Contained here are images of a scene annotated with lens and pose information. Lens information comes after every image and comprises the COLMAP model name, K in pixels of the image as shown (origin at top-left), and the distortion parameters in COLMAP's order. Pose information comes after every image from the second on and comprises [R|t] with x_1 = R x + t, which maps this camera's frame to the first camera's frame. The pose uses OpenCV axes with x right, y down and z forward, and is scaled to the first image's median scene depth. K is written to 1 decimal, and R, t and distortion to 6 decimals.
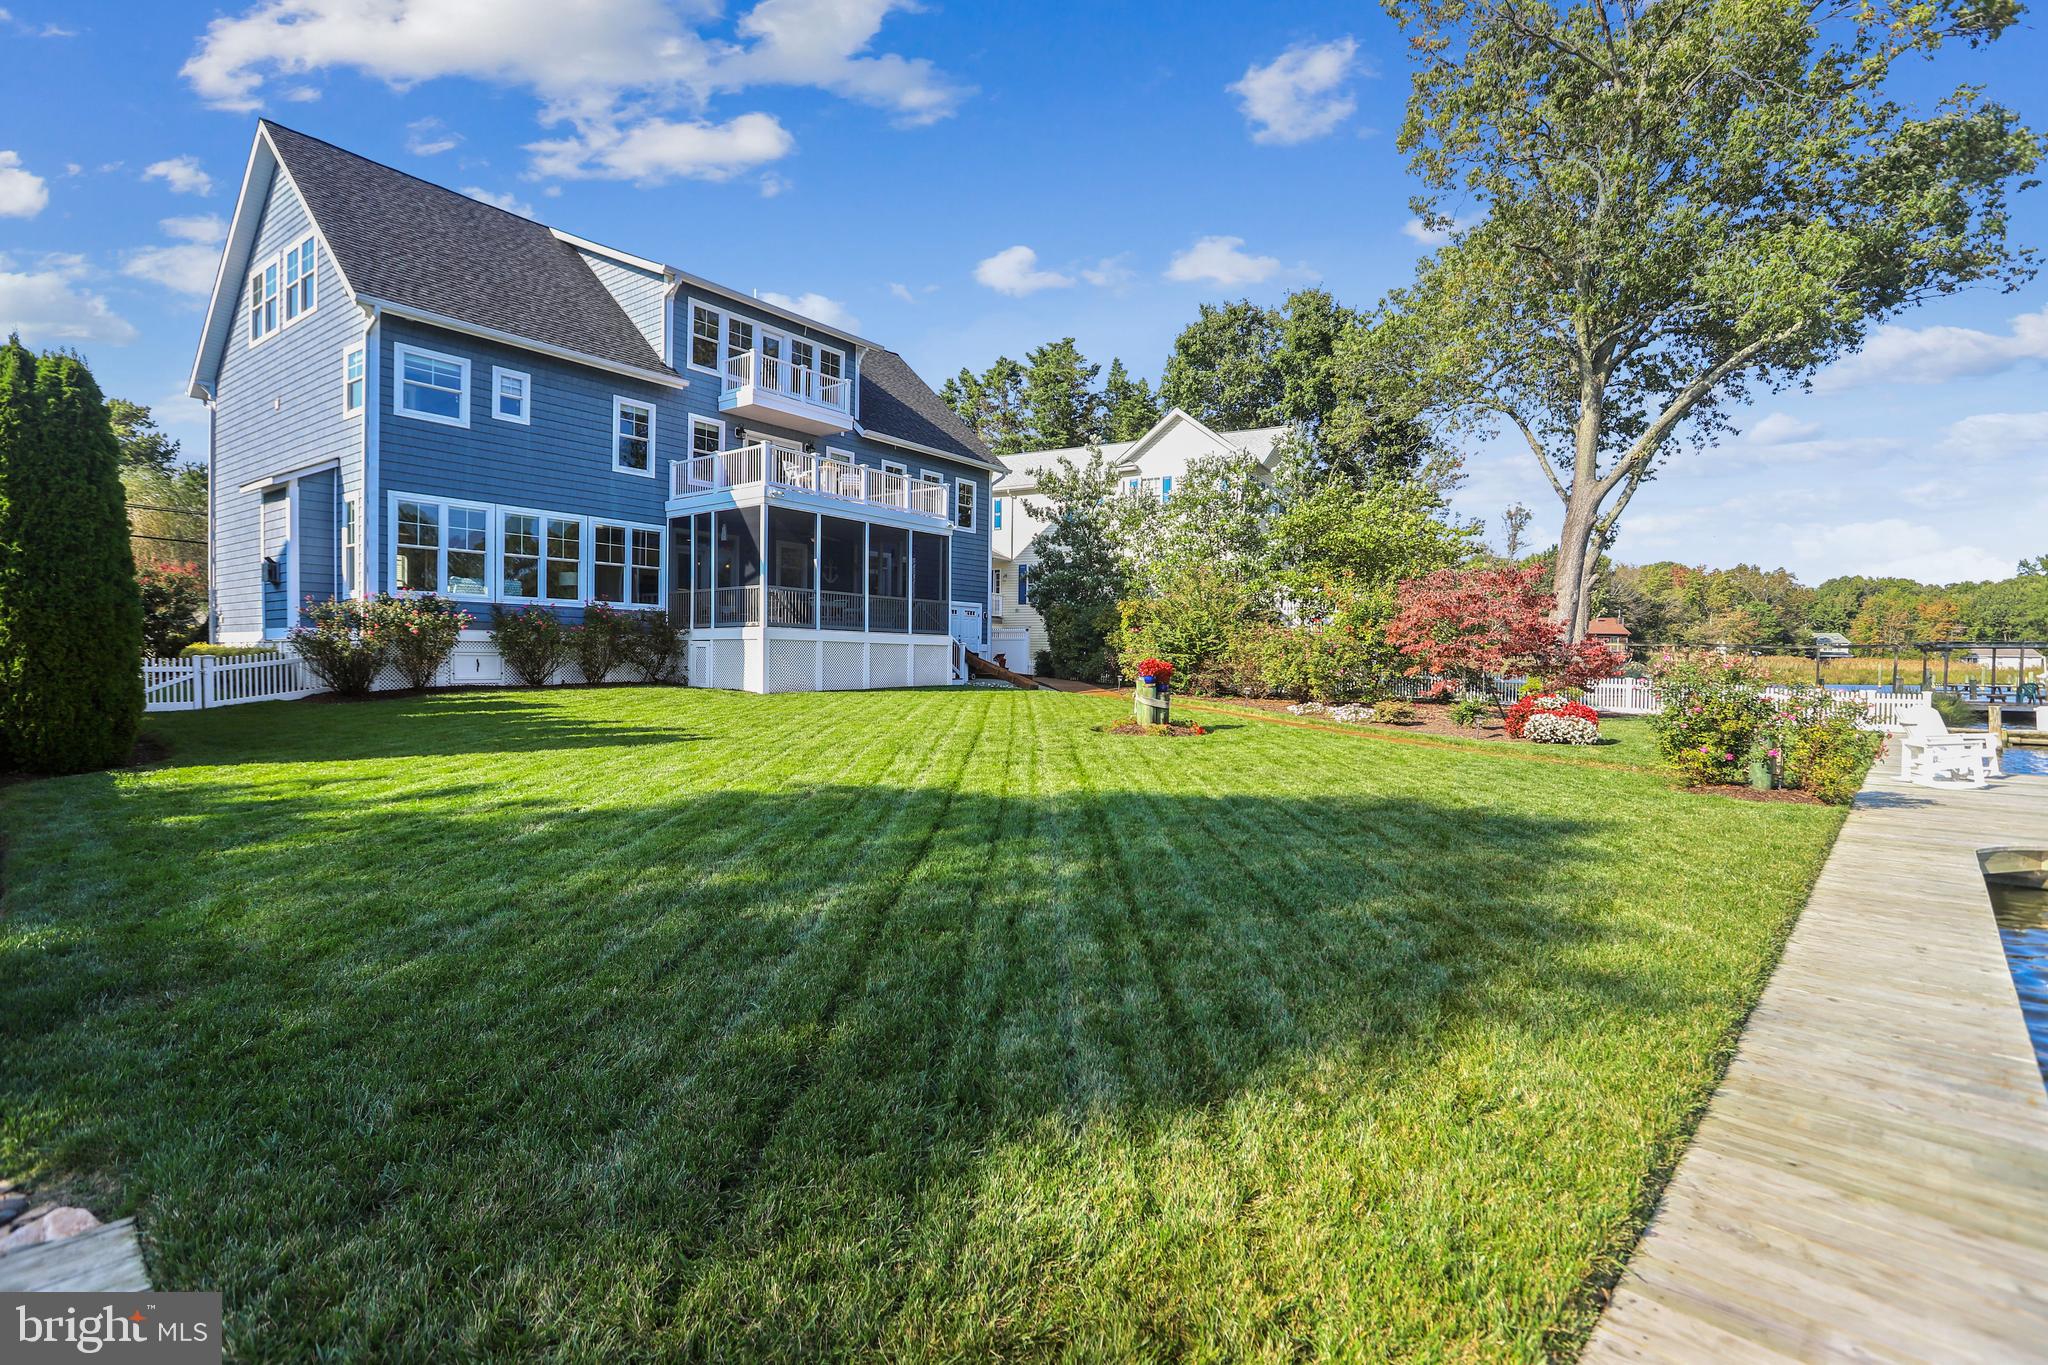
lens RADIAL K [[943.8, 0, 1032.2], [0, 943.8, 664.7], [0, 0, 1]] dist [-0.051496, 0.020721]
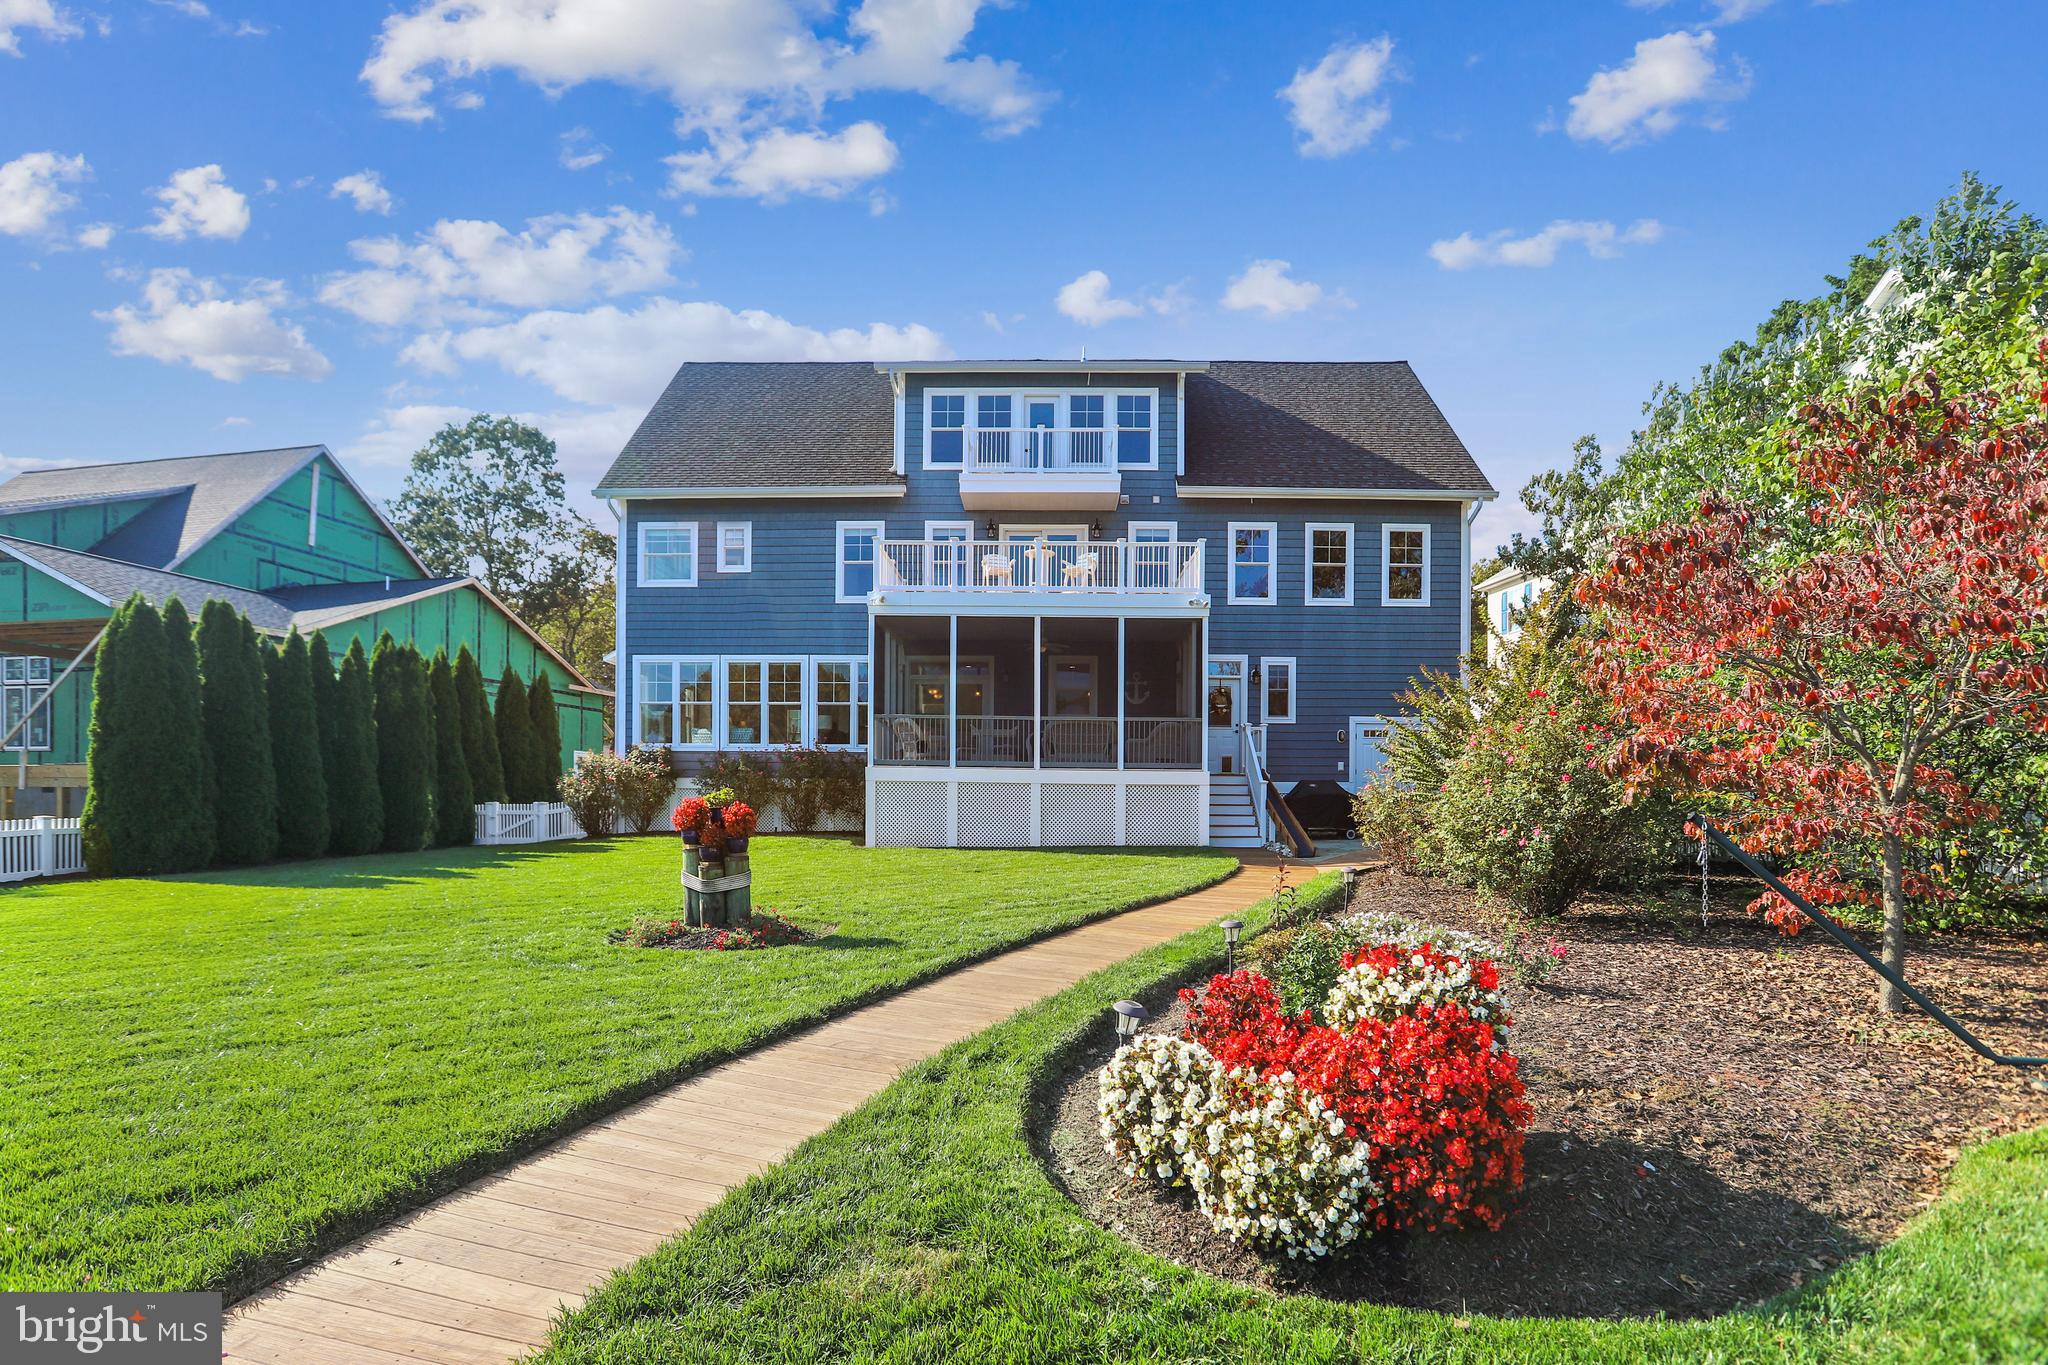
lens RADIAL K [[981.3, 0, 1024.0], [0, 981.3, 821.4], [0, 0, 1]] dist [-0.052429, 0.000078]
pose [[0.563078, 0.010028, -0.826343, 0.457686], [-0.011493, 0.999925, 0.004302, 0.002969], [0.826324, 0.007075, 0.563151, 0.604449]]
